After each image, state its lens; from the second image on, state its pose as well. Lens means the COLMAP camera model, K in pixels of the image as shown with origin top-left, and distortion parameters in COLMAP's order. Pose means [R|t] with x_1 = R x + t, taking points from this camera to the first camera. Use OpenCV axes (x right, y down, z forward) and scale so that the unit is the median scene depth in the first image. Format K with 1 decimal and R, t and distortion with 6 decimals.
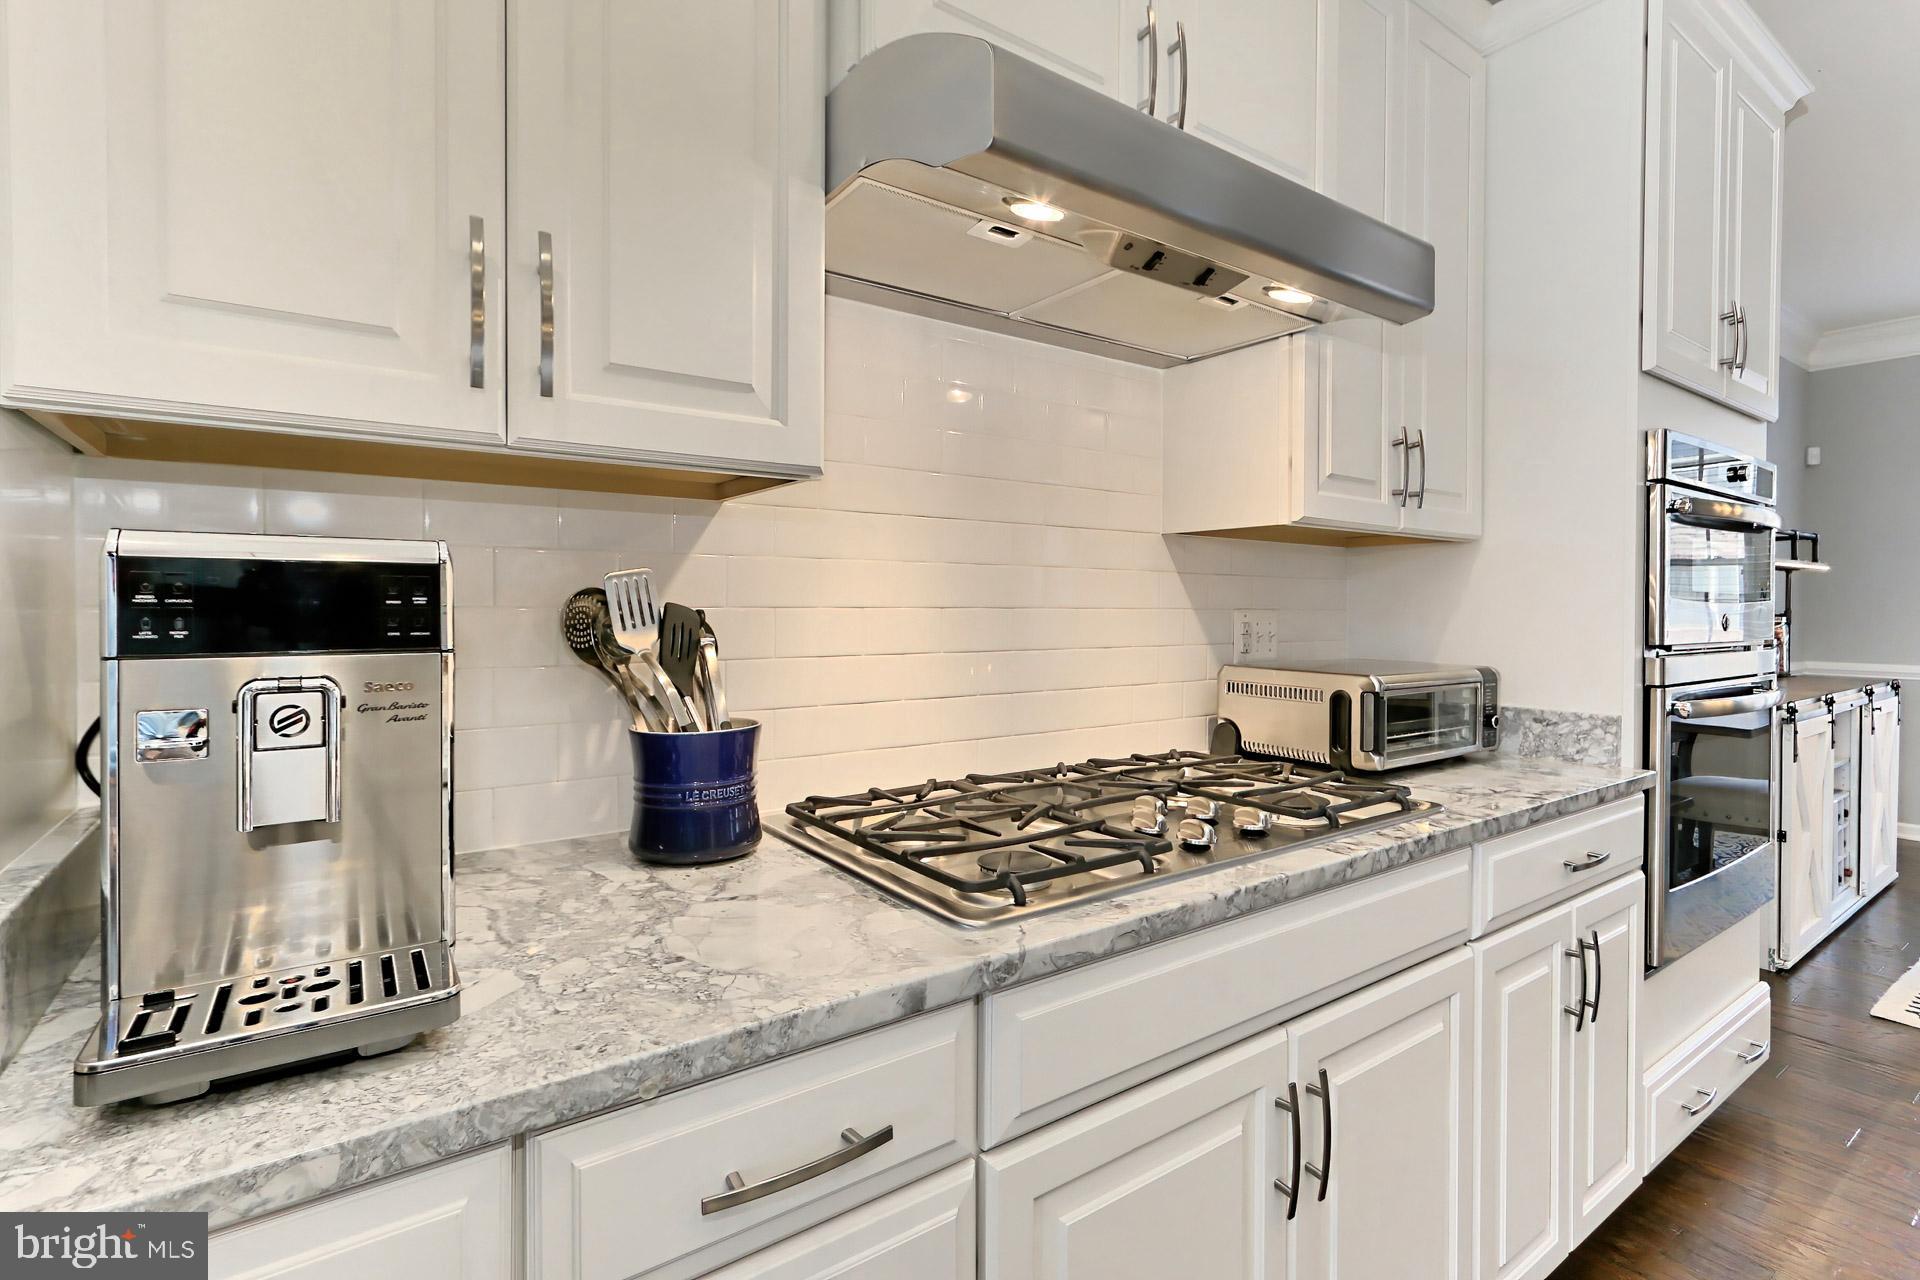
lens RADIAL K [[901.6, 0, 953.0], [0, 901.6, 607.9], [0, 0, 1]] dist [0.041632, 0.000050]
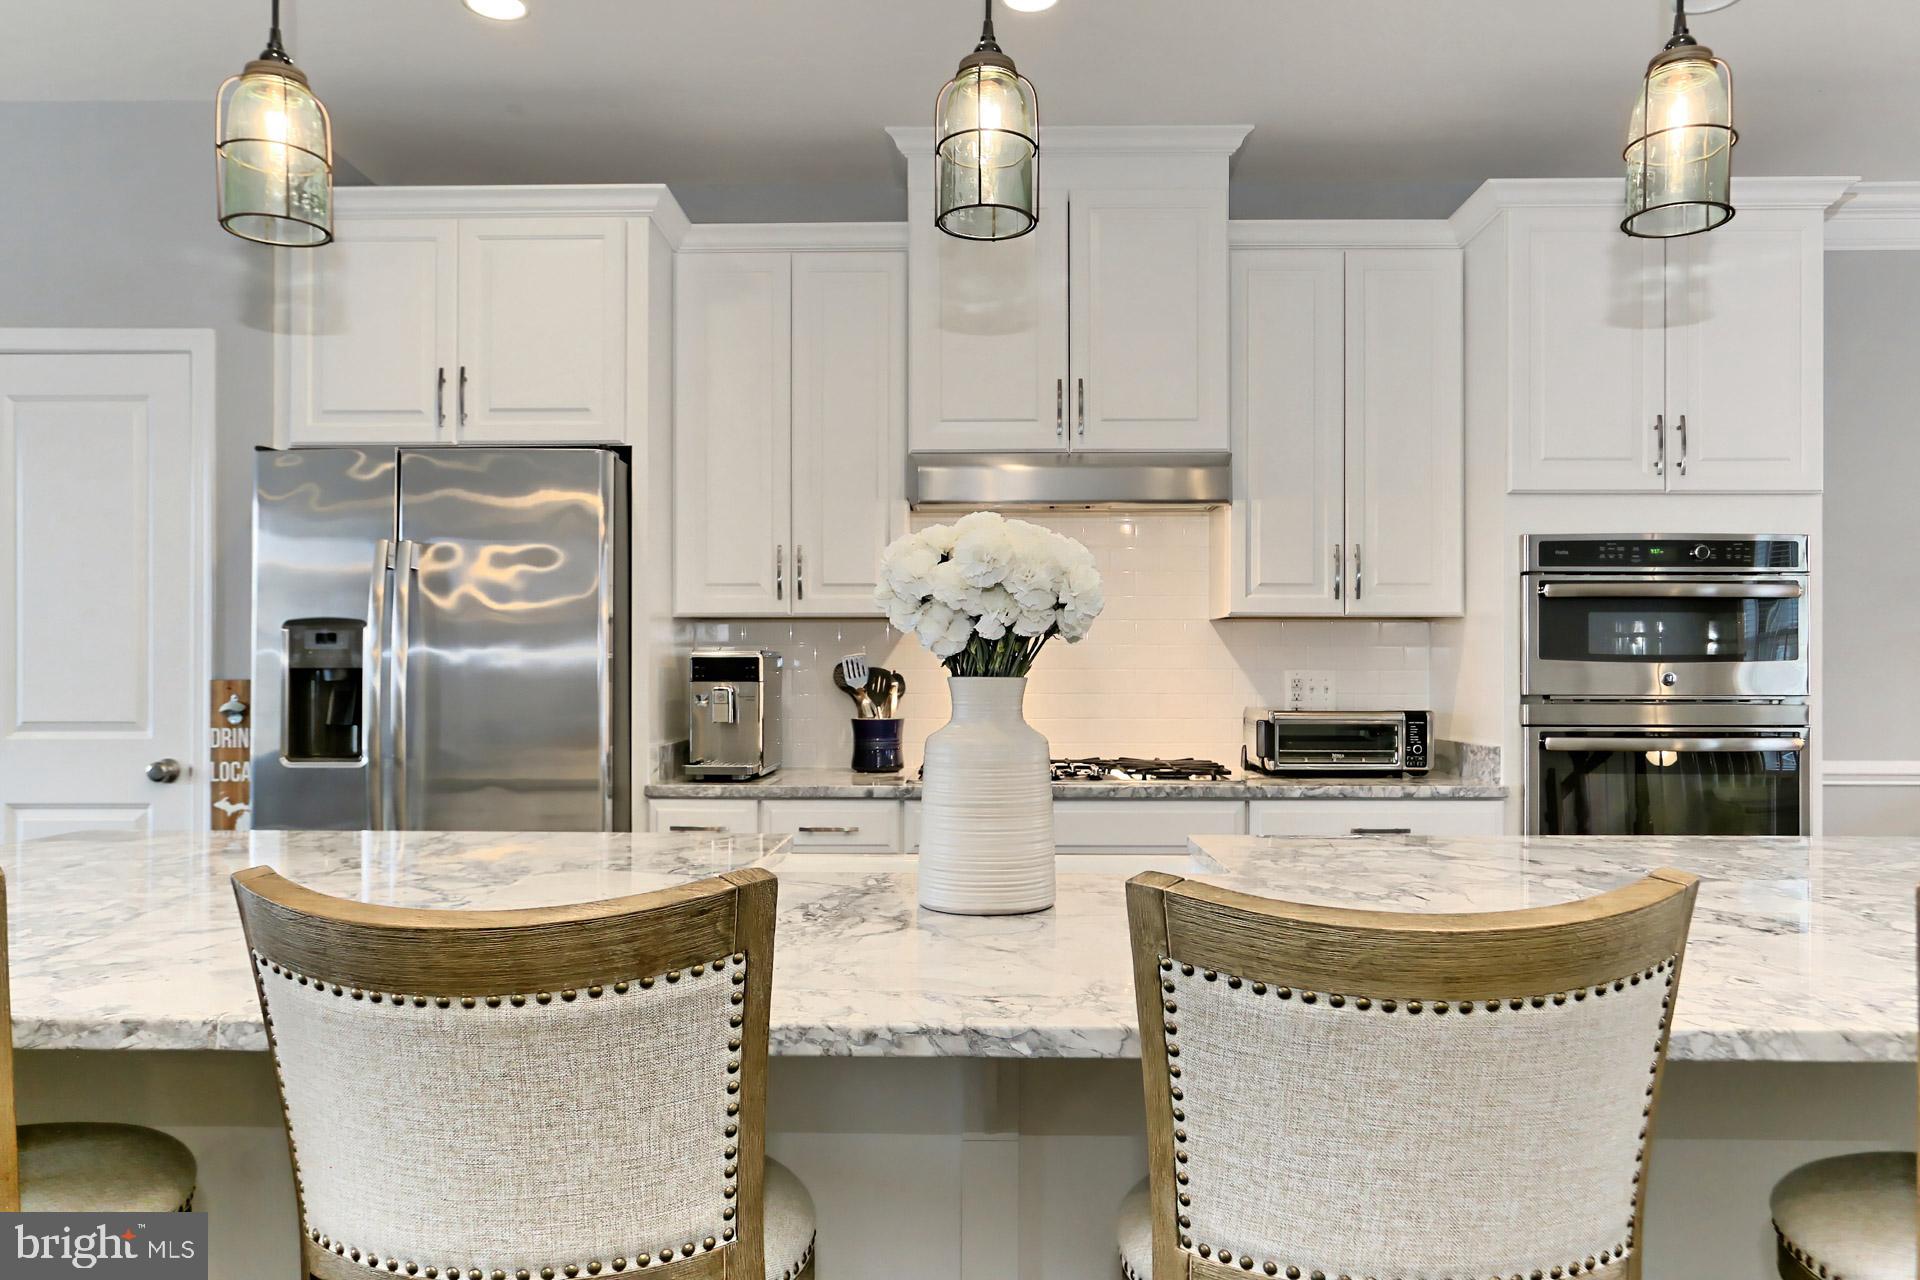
lens RADIAL K [[1210.5, 0, 957.0], [0, 1210.5, 671.6], [0, 0, 1]] dist [-0.001330, 0.000259]
pose [[0.803356, -0.002772, -0.595492, 1.786414], [0.002104, 0.999996, -0.001817, 0.011311], [0.595495, 0.000207, 0.803359, -1.442697]]
